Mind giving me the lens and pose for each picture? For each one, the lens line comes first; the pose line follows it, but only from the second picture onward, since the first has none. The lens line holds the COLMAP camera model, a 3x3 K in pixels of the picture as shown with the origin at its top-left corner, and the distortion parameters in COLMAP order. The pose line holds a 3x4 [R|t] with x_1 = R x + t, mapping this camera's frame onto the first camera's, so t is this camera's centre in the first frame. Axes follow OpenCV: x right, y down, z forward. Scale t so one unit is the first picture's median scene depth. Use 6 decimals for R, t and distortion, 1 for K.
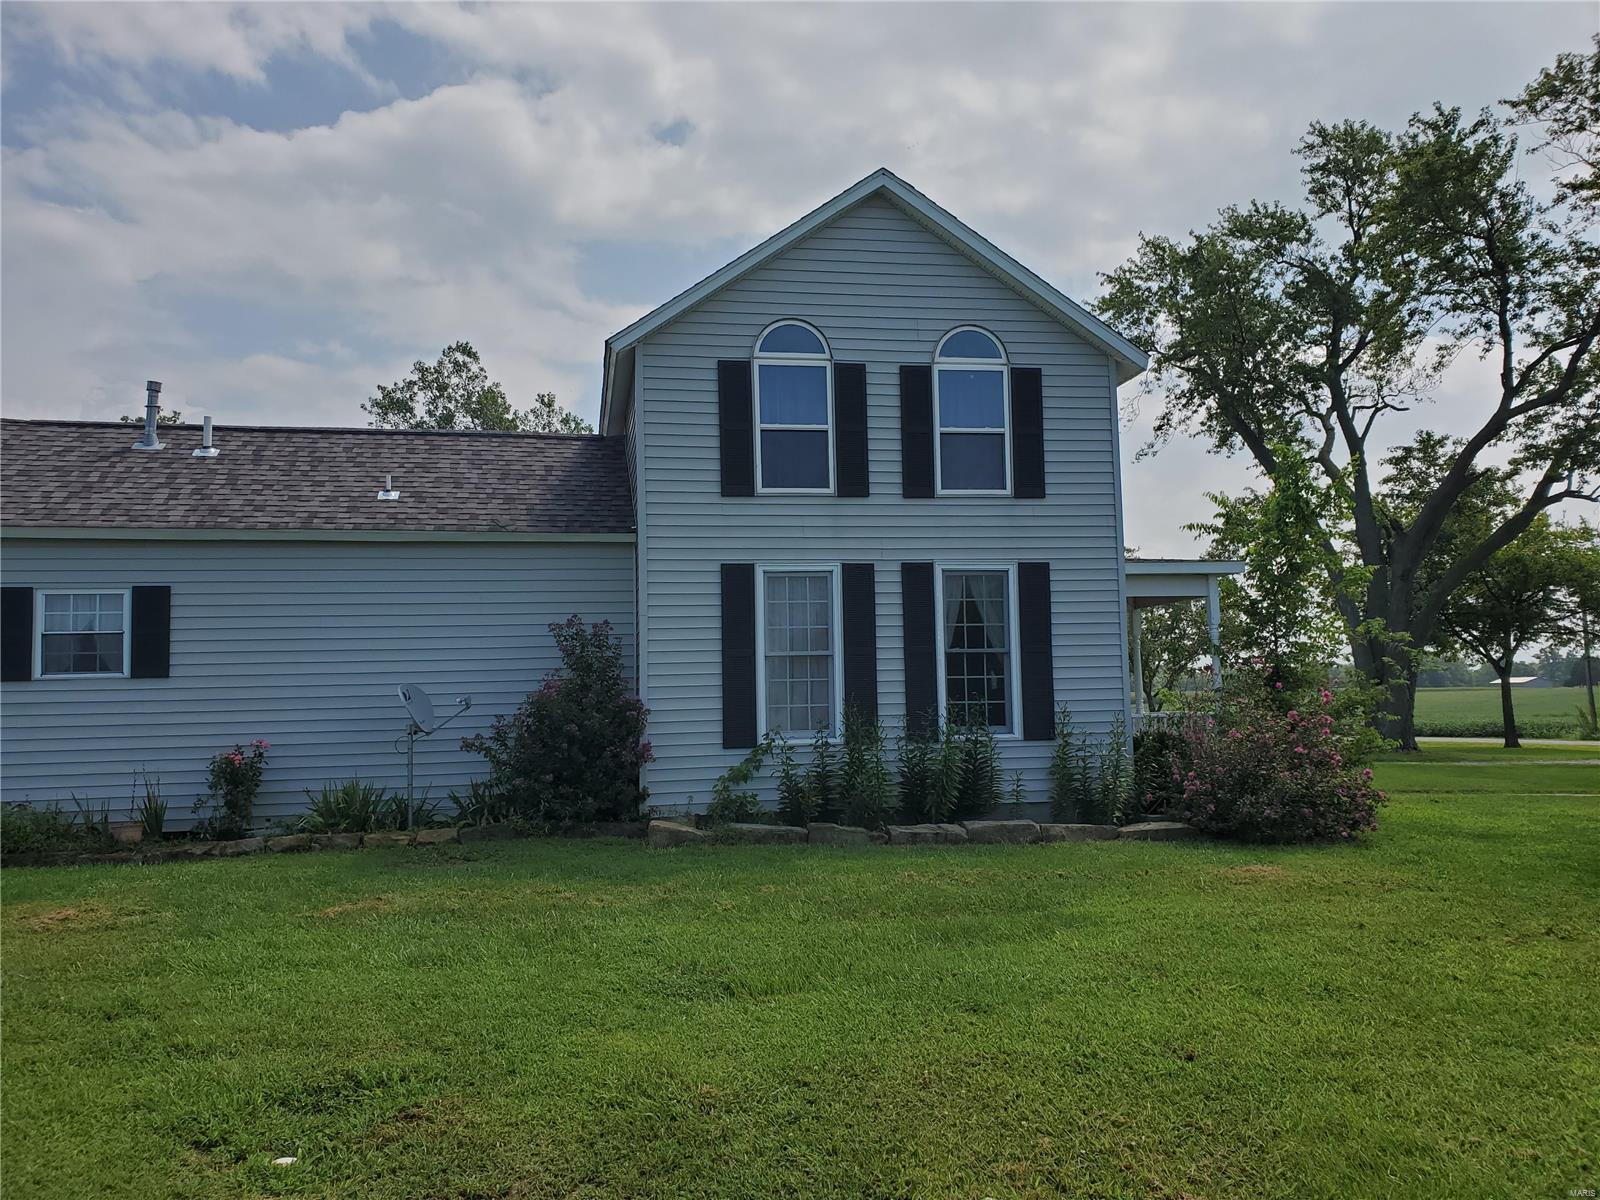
lens RADIAL K [[1236.4, 0, 800.0], [0, 1236.4, 600.0], [0, 0, 1]] dist [0.091283, -0.098927]
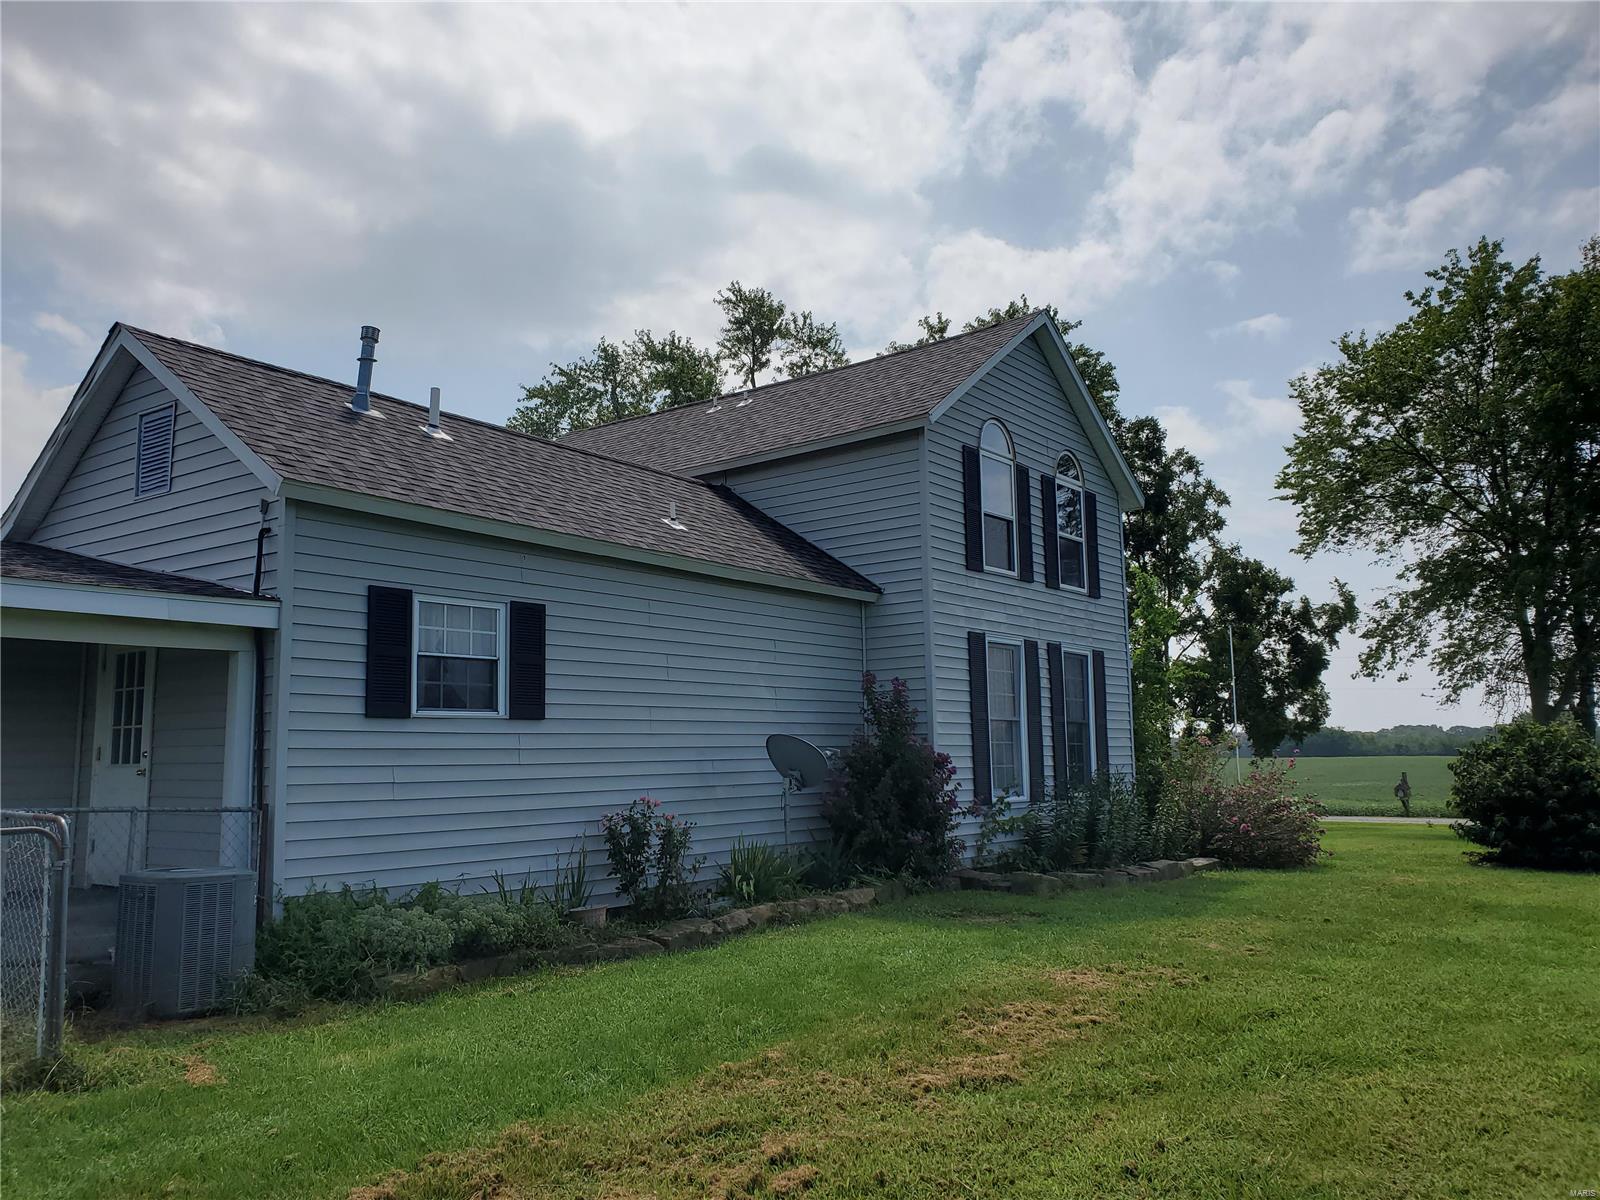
lens RADIAL K [[1236.4, 0, 800.0], [0, 1236.4, 600.0], [0, 0, 1]] dist [0.091283, -0.098927]
pose [[0.733275, 0.097599, 0.672891, -0.913962], [-0.054072, 0.994880, -0.085378, 0.044412], [-0.677779, 0.026221, 0.734798, 0.309017]]
